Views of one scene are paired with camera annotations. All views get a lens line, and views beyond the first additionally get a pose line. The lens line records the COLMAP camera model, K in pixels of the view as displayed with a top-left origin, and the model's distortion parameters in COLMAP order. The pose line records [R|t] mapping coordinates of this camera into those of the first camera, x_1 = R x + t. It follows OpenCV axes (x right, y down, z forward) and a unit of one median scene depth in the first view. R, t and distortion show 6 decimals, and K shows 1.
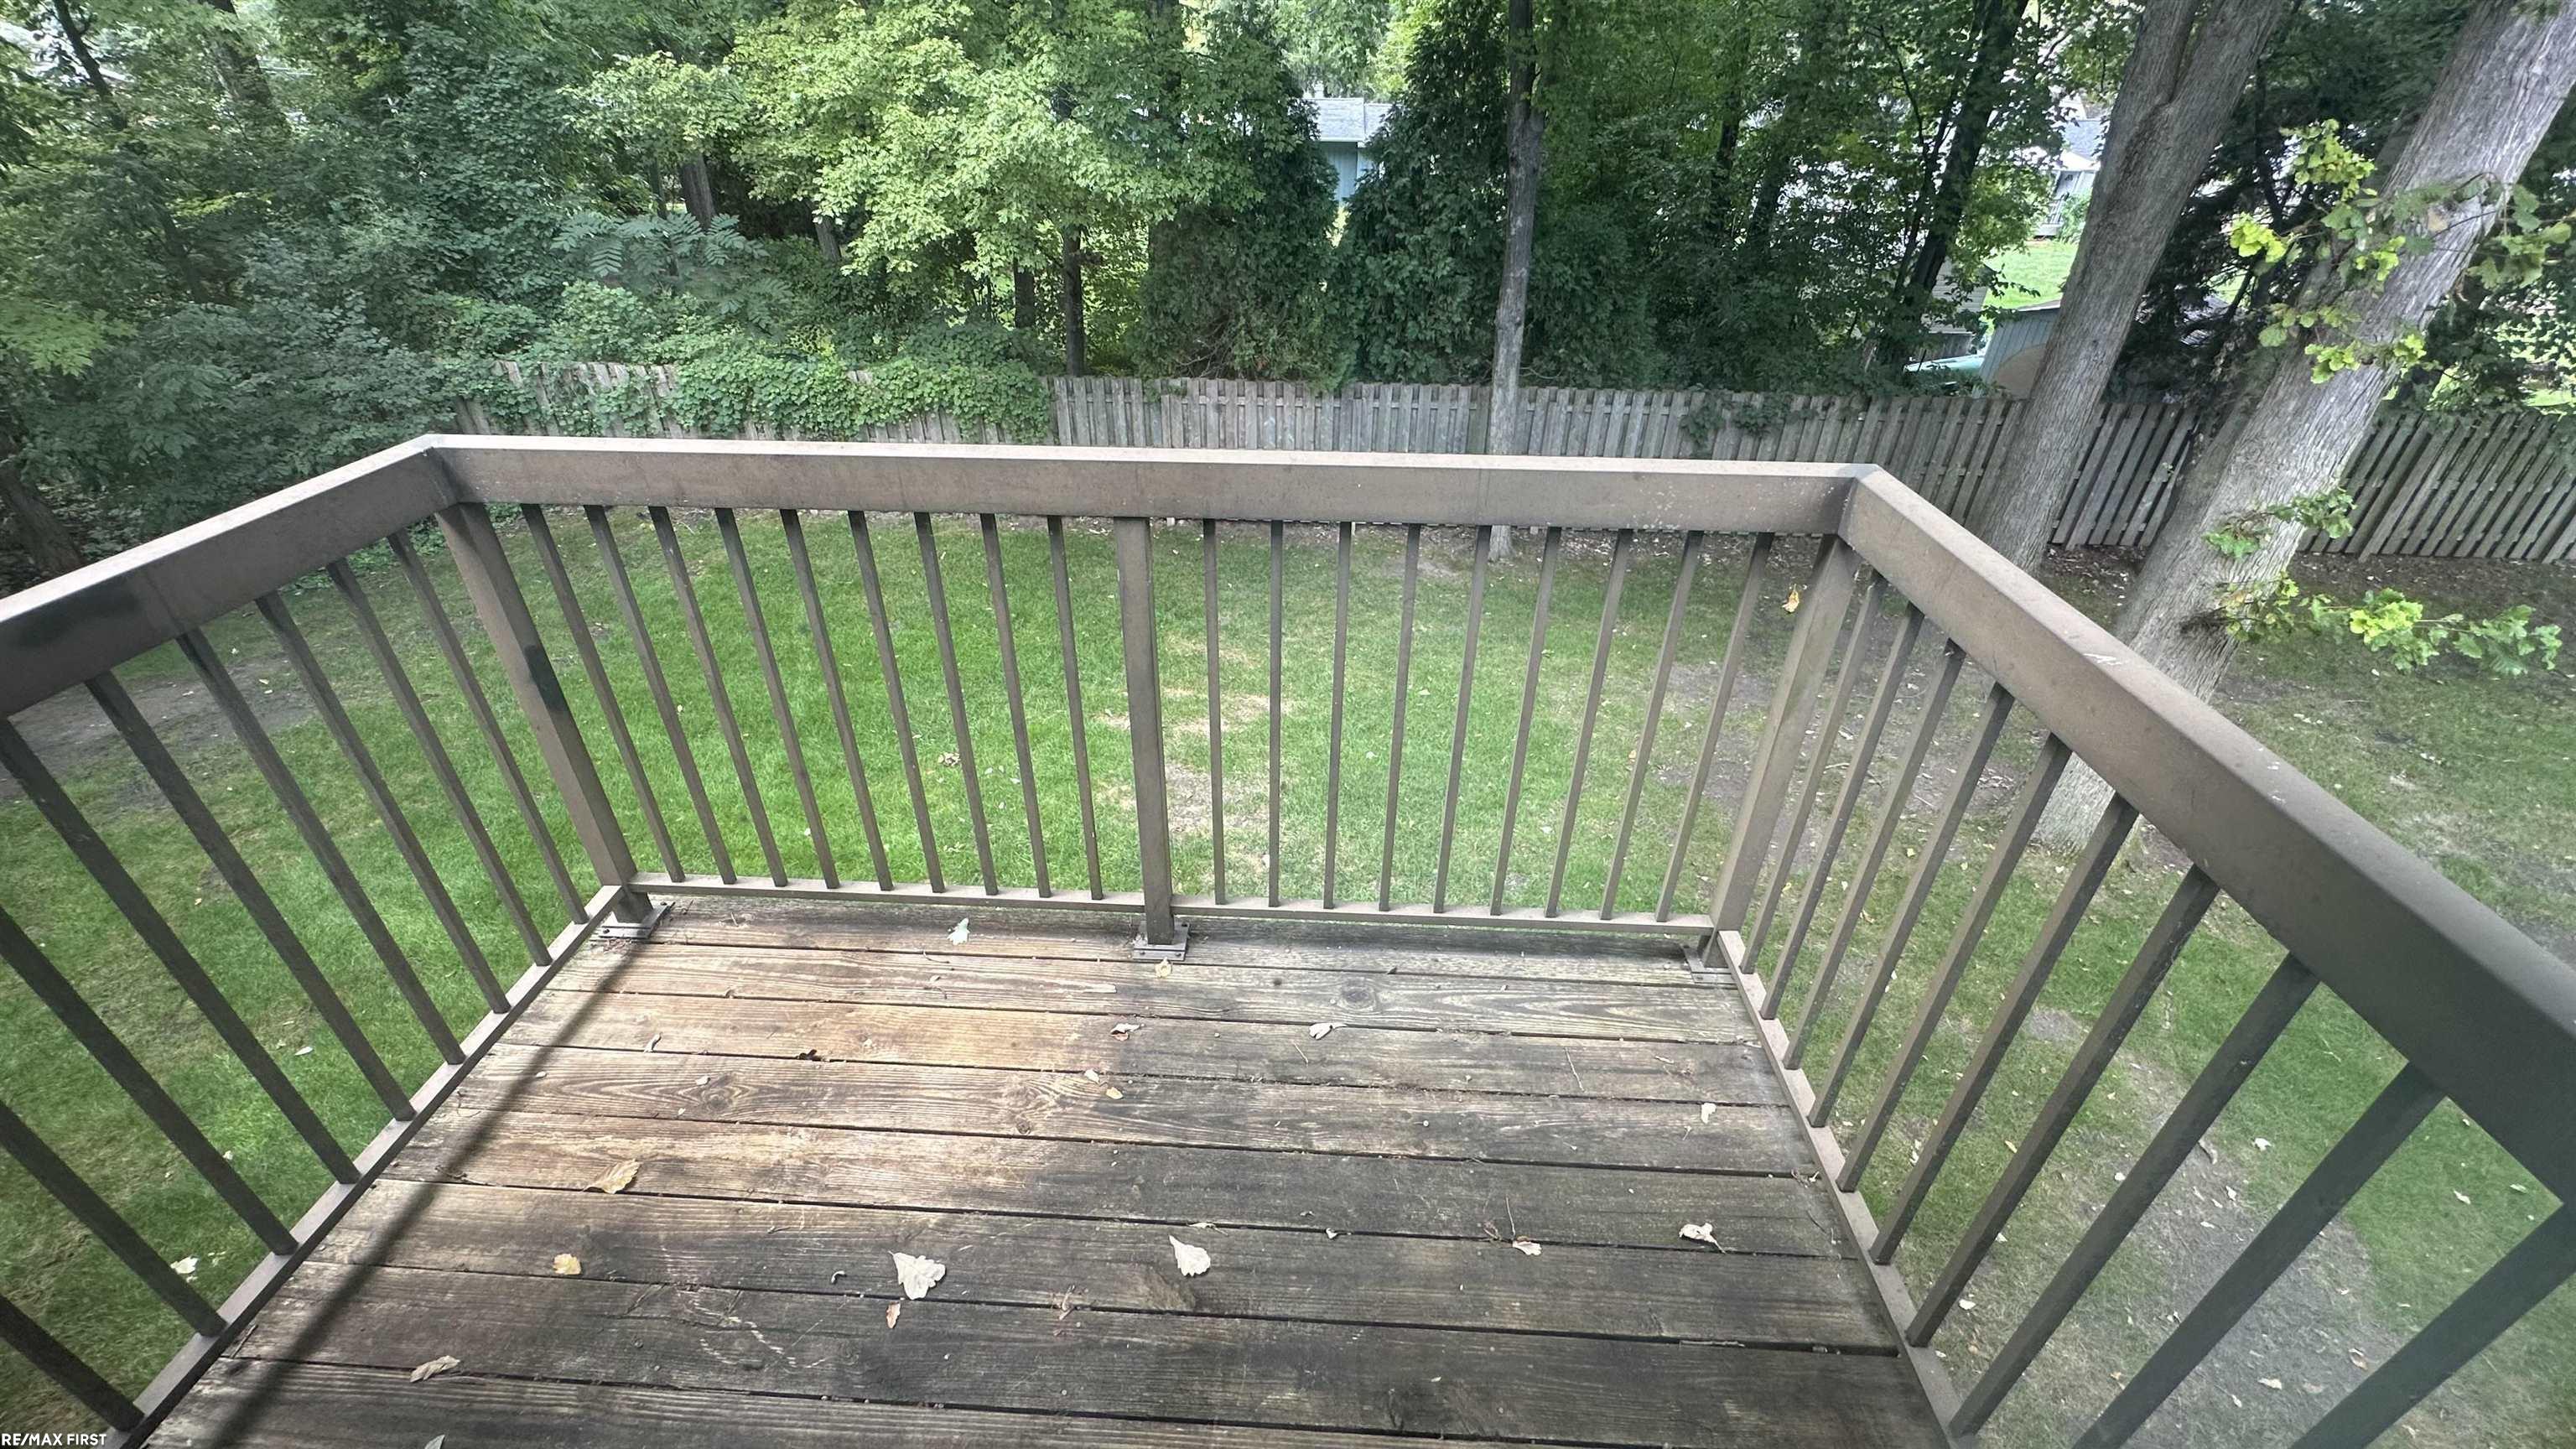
lens RADIAL K [[1030.3, 0, 1287.0], [0, 1030.3, 714.9], [0, 0, 1]] dist [0.003846, 0.000225]
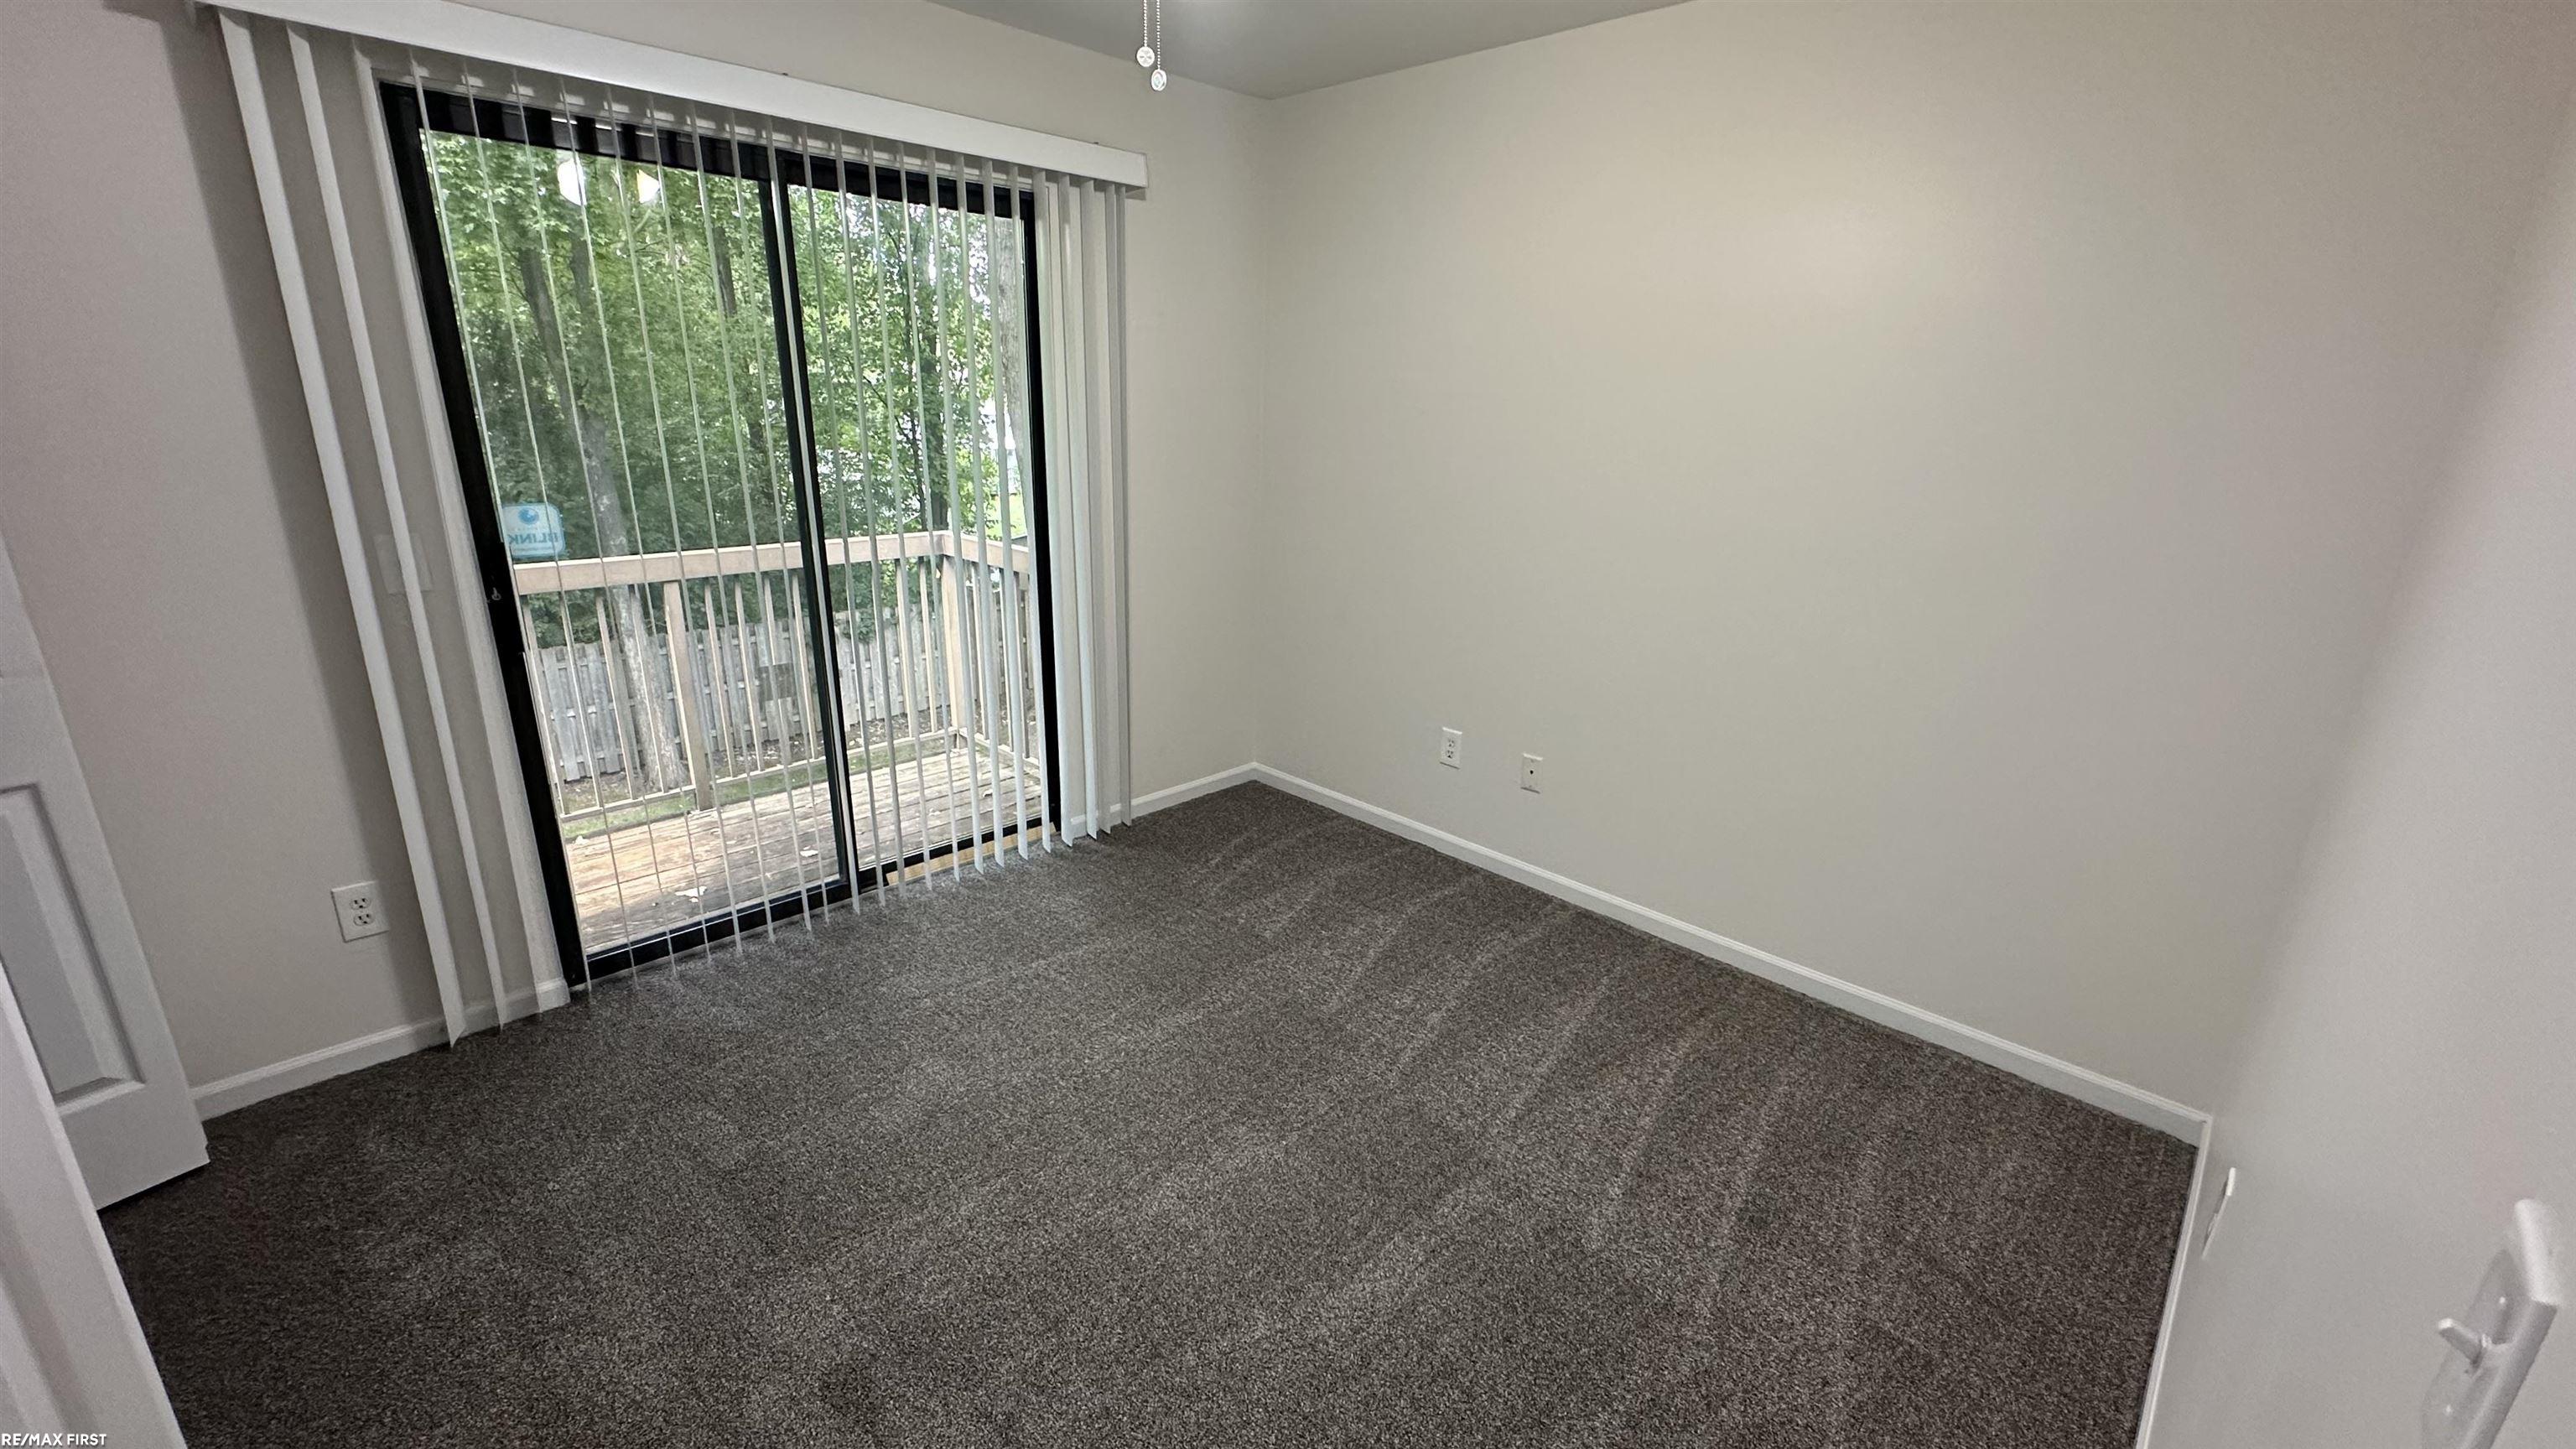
lens RADIAL K [[1030.3, 0, 1272.1], [0, 1030.3, 722.7], [0, 0, 1]] dist [0.003846, 0.000225]
pose [[0.669883, -0.217711, 0.709831, -0.199076], [0.380012, 0.921864, -0.075882, 0.166133], [-0.637847, 0.320576, 0.700273, -0.282453]]
